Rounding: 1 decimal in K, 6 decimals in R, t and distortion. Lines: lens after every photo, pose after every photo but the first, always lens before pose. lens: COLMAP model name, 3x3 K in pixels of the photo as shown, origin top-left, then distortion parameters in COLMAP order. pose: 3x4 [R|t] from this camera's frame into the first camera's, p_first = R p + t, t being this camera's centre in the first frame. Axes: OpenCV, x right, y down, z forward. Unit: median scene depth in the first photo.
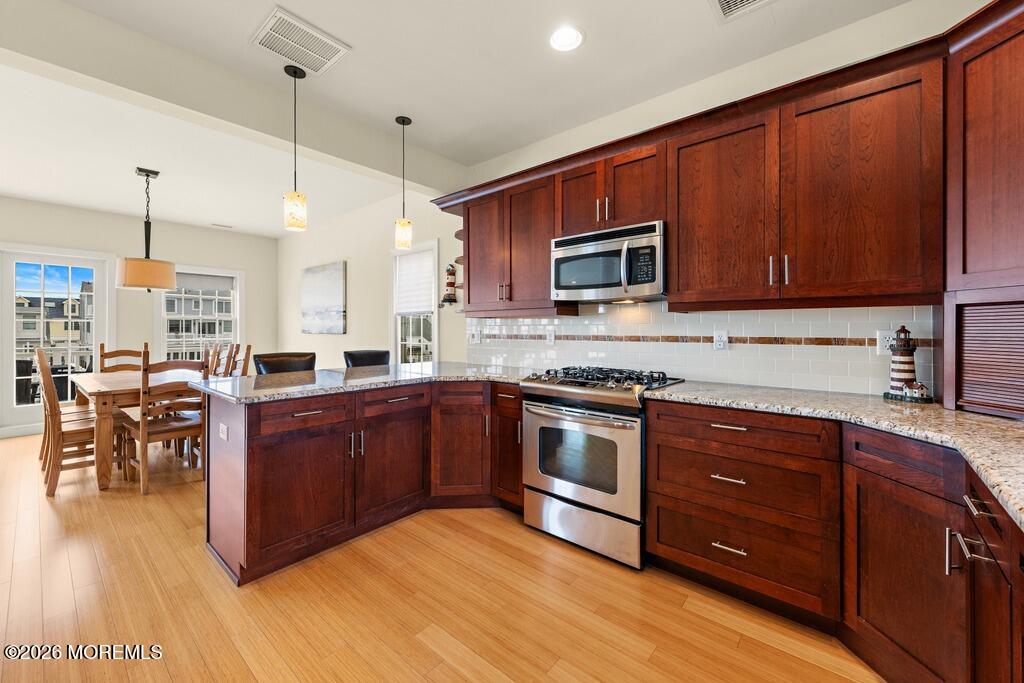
lens RADIAL K [[400.8, 0, 509.0], [0, 400.8, 331.2], [0, 0, 1]] dist [0.007231, -0.000058]
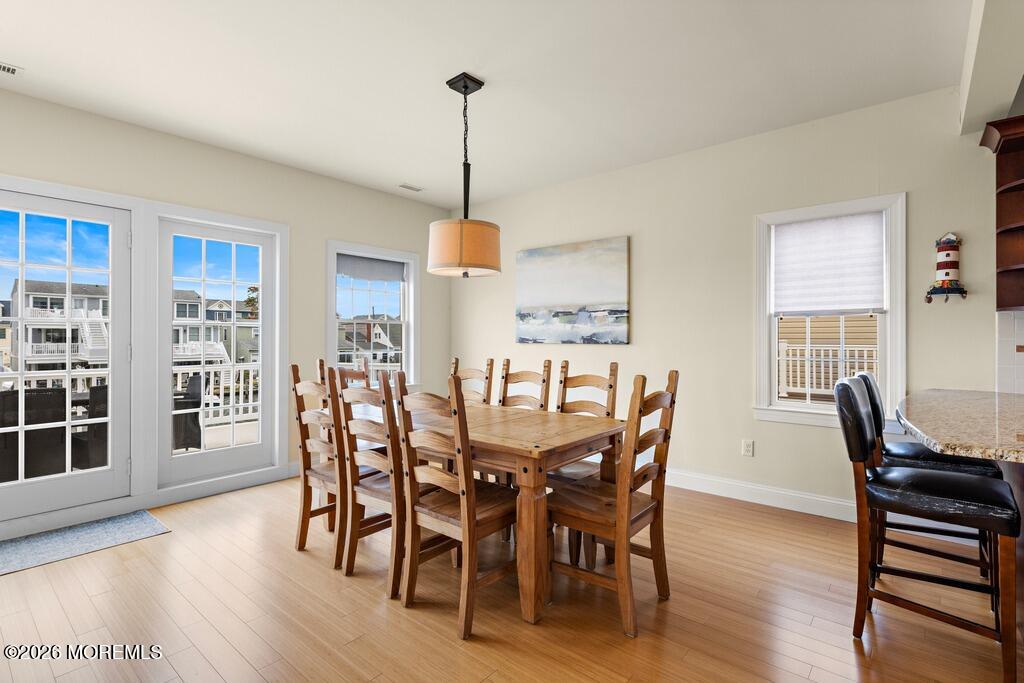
lens RADIAL K [[479.7, 0, 517.1], [0, 479.7, 337.1], [0, 0, 1]] dist [-0.001622, -0.000089]
pose [[0.999869, -0.001932, 0.016043, -1.216253], [0.002010, 0.999986, -0.004884, -0.003641], [-0.016033, 0.004915, 0.999859, 0.397585]]
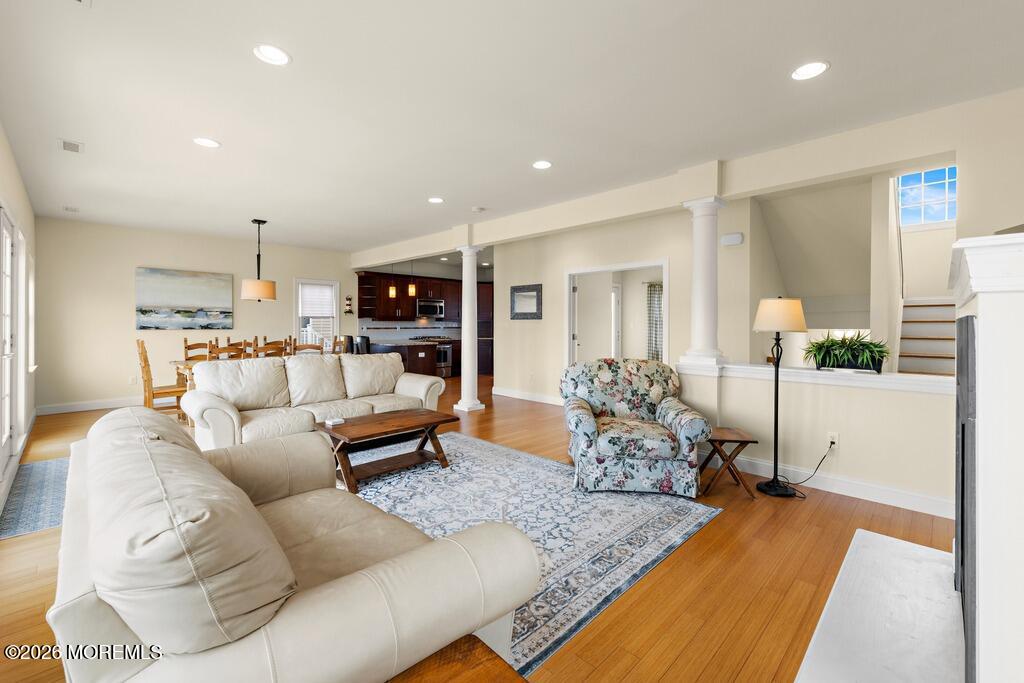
lens RADIAL K [[433.4, 0, 517.9], [0, 433.4, 324.1], [0, 0, 1]] dist [-0.004935, -0.000096]
pose [[0.069837, -0.000635, 0.997558, -3.564936], [0.002925, 0.999996, 0.000432, -0.015756], [-0.997554, 0.002887, 0.069839, -0.112899]]
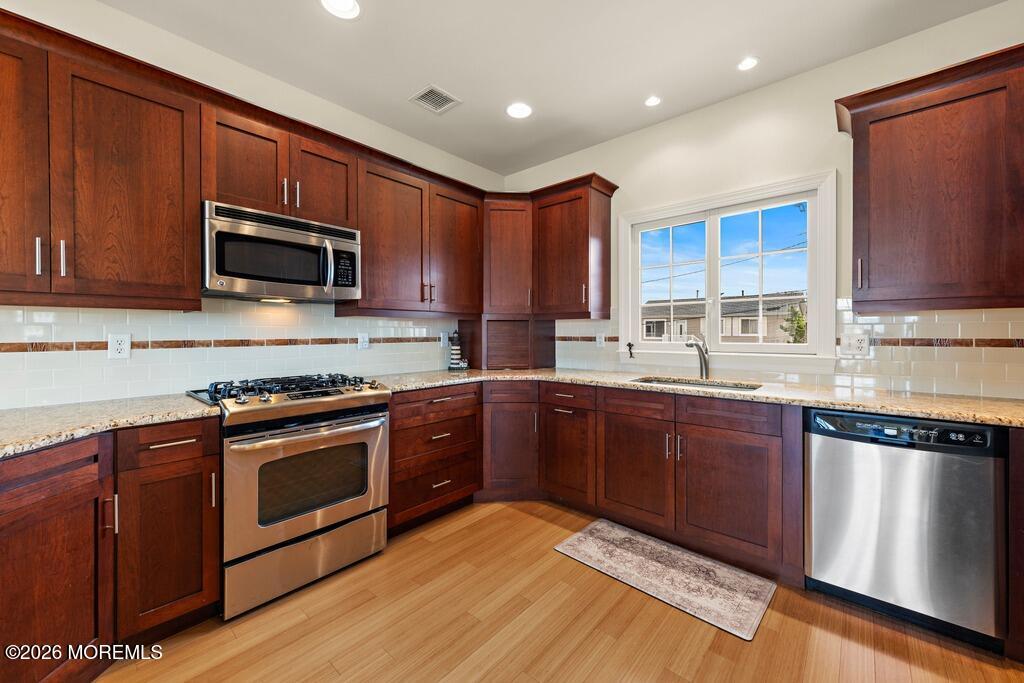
lens RADIAL K [[400.8, 0, 513.8], [0, 400.8, 335.9], [0, 0, 1]] dist [0.007231, -0.000058]
pose [[0.017684, -0.009415, 0.999799, -0.584230], [0.005135, 0.999943, 0.009325, -0.001068], [-0.999830, 0.004969, 0.017731, 0.473000]]
